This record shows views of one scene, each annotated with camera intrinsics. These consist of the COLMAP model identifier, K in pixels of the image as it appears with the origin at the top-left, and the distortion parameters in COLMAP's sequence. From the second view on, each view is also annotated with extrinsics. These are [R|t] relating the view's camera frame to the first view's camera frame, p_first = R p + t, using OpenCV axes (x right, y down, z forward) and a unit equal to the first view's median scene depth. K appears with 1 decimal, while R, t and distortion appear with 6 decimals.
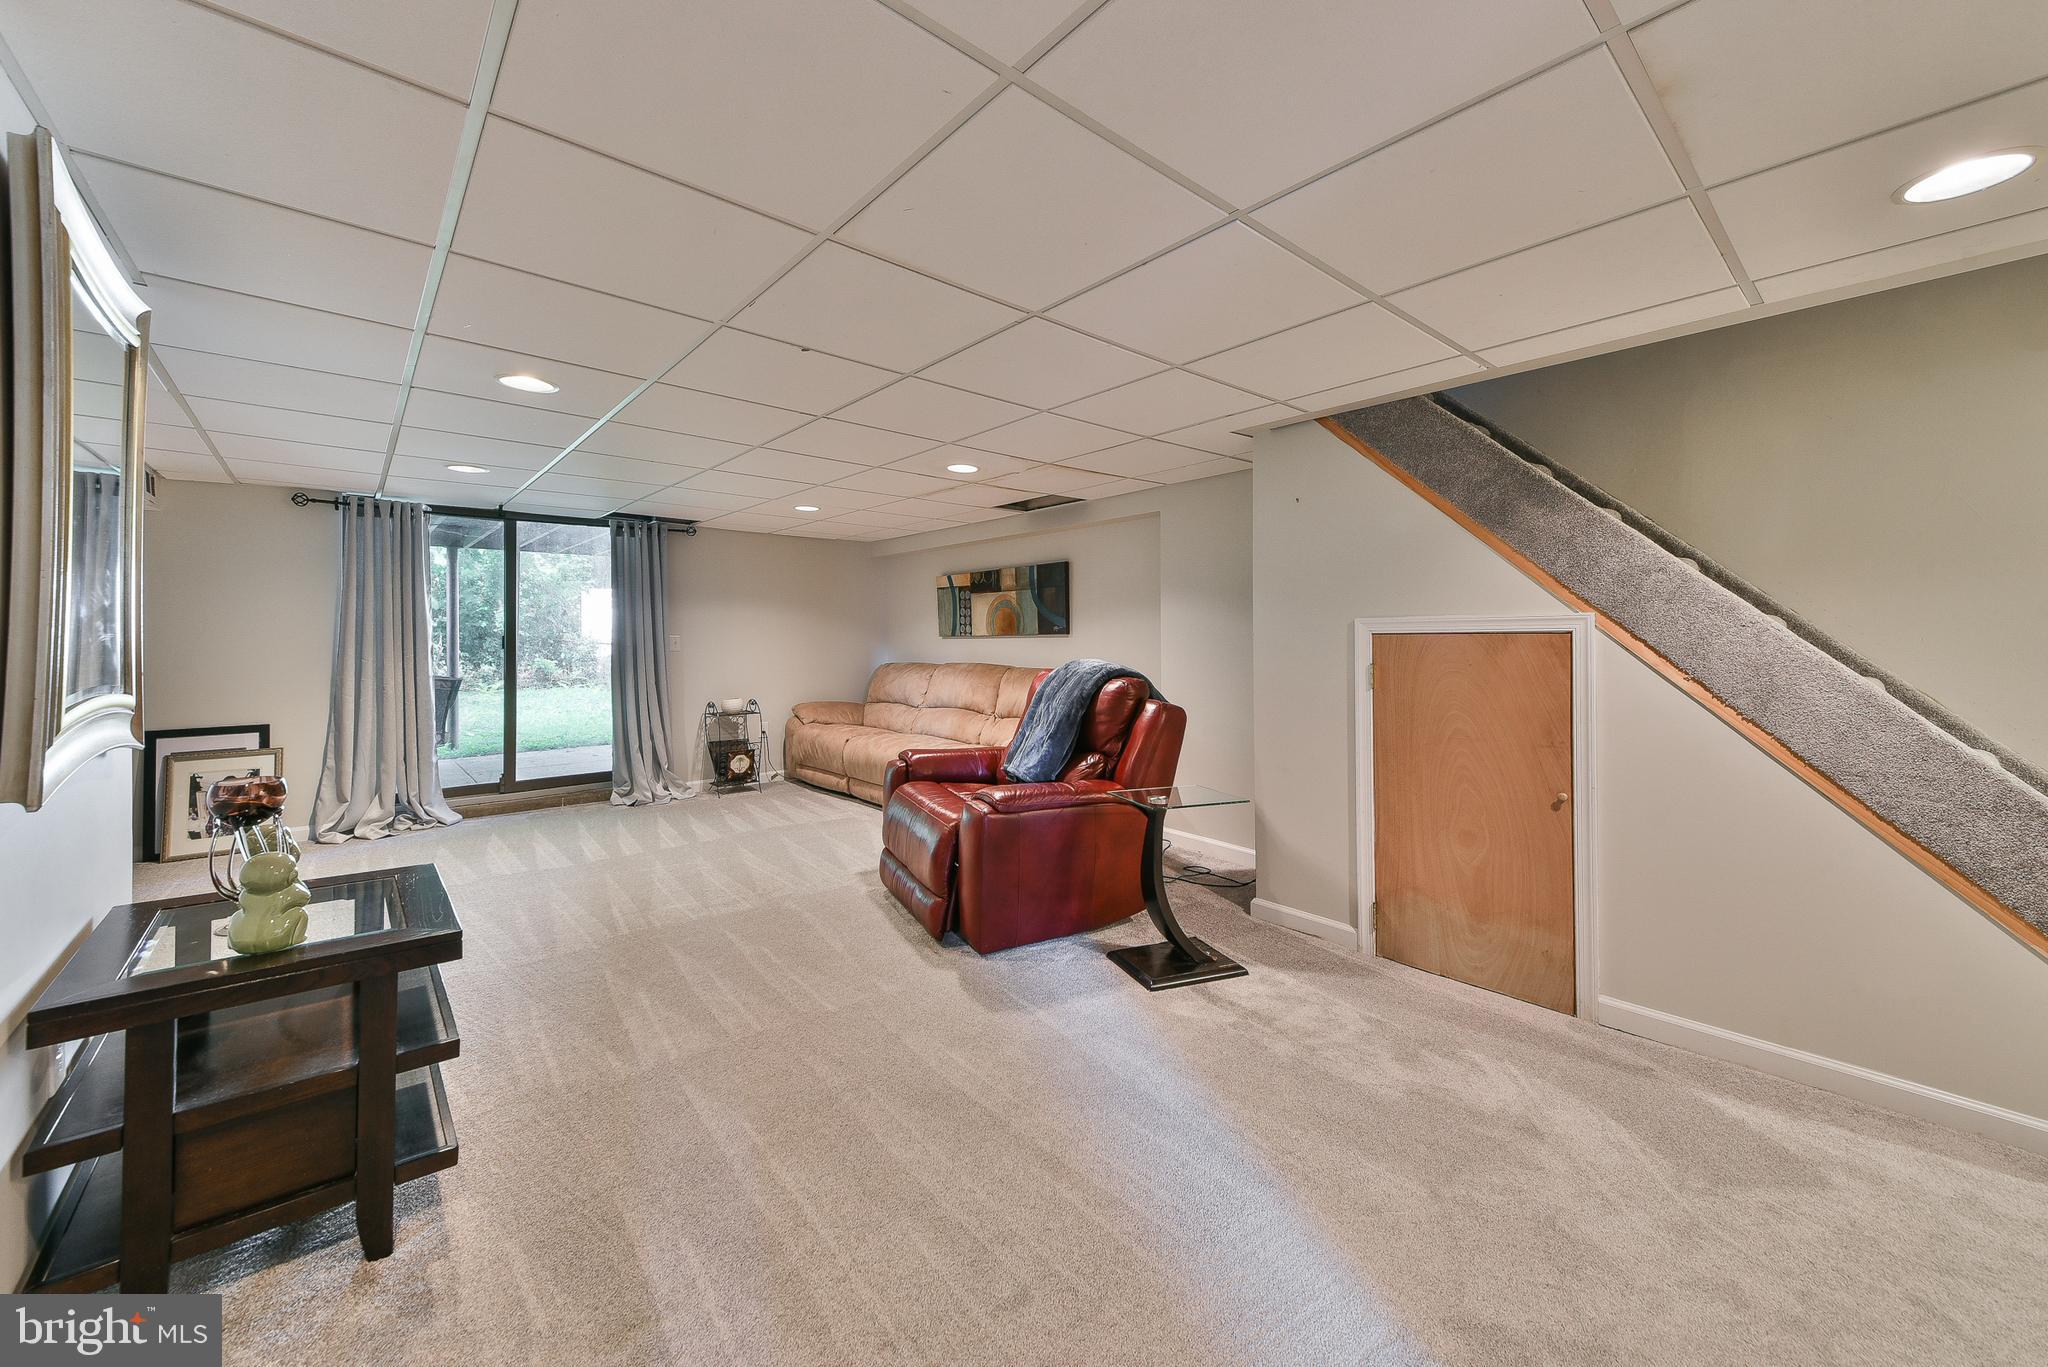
lens RADIAL K [[762.8, 0, 1037.0], [0, 762.8, 602.0], [0, 0, 1]] dist [0.024759, -0.009784]
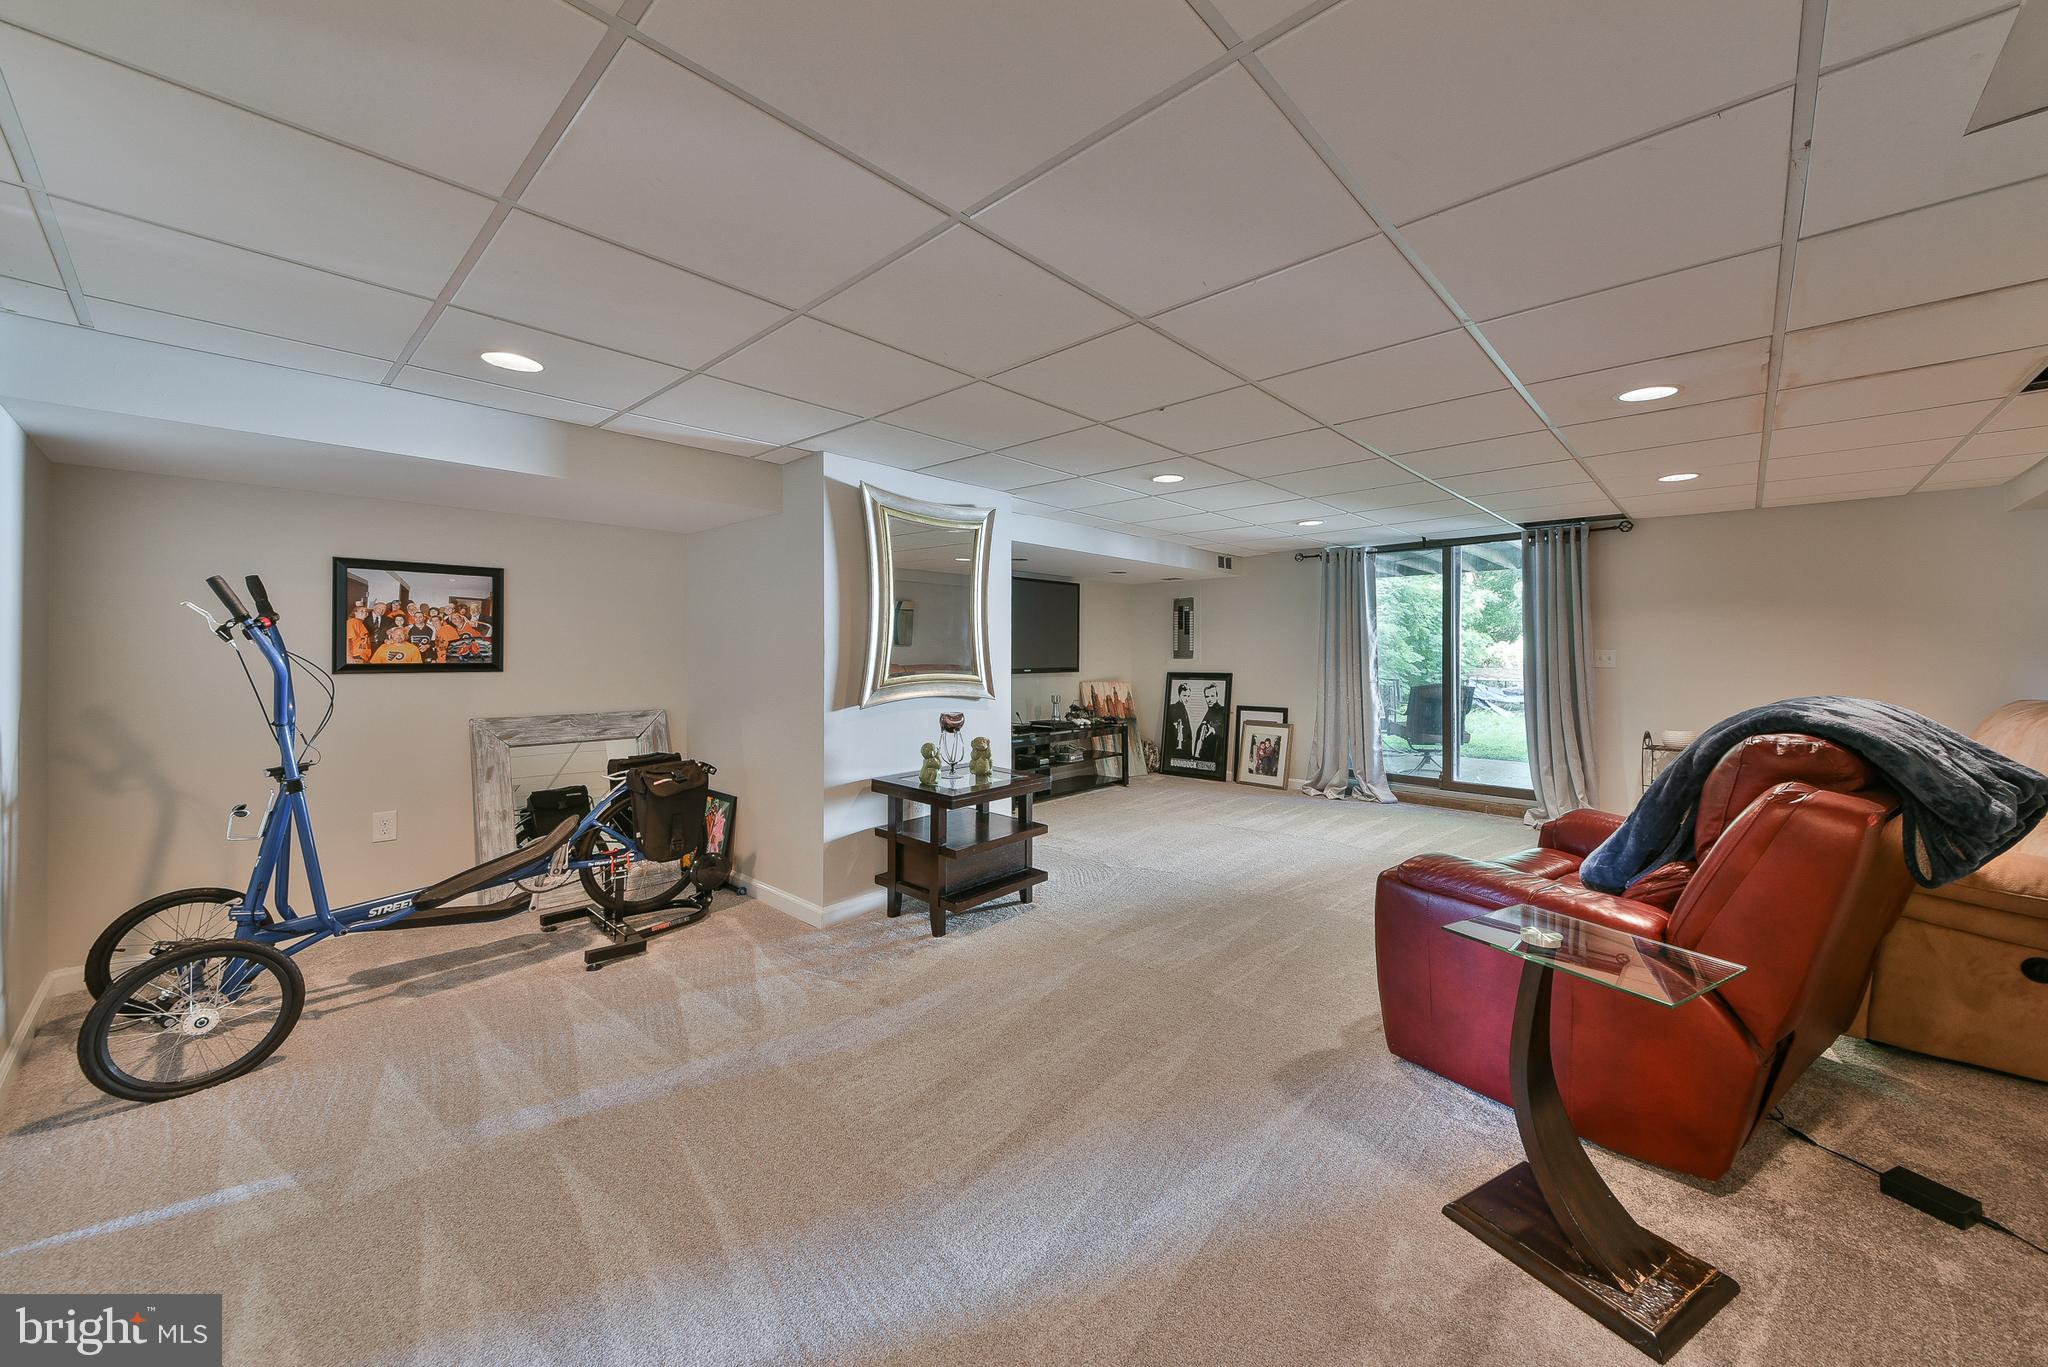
lens RADIAL K [[762.8, 0, 1037.0], [0, 762.8, 602.0], [0, 0, 1]] dist [0.024759, -0.009784]
pose [[0.097853, -0.060965, -0.993332, 0.463226], [0.043600, 0.997426, -0.056921, 0.014759], [0.994245, -0.037740, 0.100260, 0.369606]]
